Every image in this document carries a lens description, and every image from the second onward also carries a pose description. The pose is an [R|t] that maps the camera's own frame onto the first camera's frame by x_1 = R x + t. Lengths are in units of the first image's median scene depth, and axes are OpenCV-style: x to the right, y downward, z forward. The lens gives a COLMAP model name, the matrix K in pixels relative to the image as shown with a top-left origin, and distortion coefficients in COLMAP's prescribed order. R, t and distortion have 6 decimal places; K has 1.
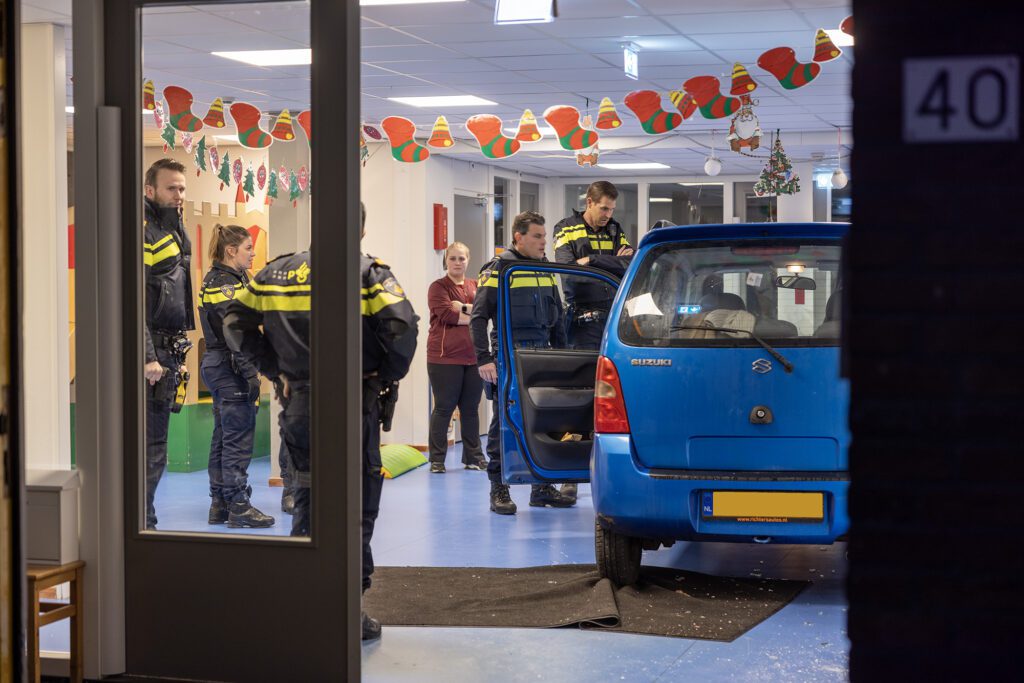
lens RADIAL K [[1864.4, 0, 512.0], [0, 1864.4, 341.5], [0, 0, 1]] dist [0.023866, -0.113417]
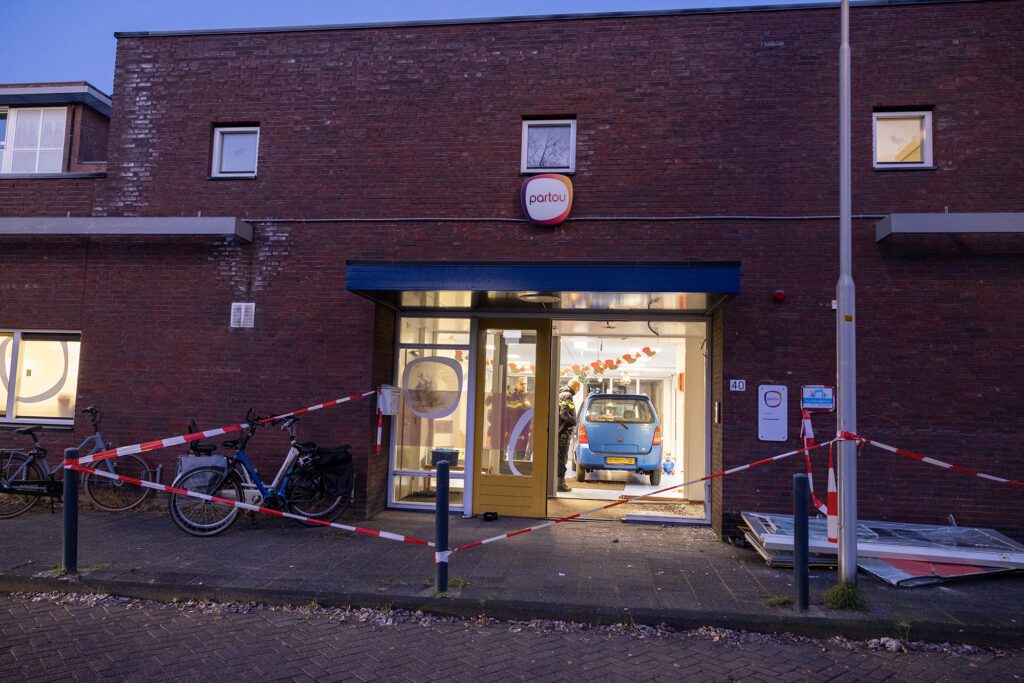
lens RADIAL K [[713.7, 0, 512.0], [0, 713.7, 341.5], [0, 0, 1]] dist [-0.003555, -0.002109]
pose [[0.985342, 0.048583, 0.163528, -0.369639], [-0.028398, 0.991928, -0.123586, 0.024647], [-0.168212, 0.117130, 0.978767, -0.546576]]
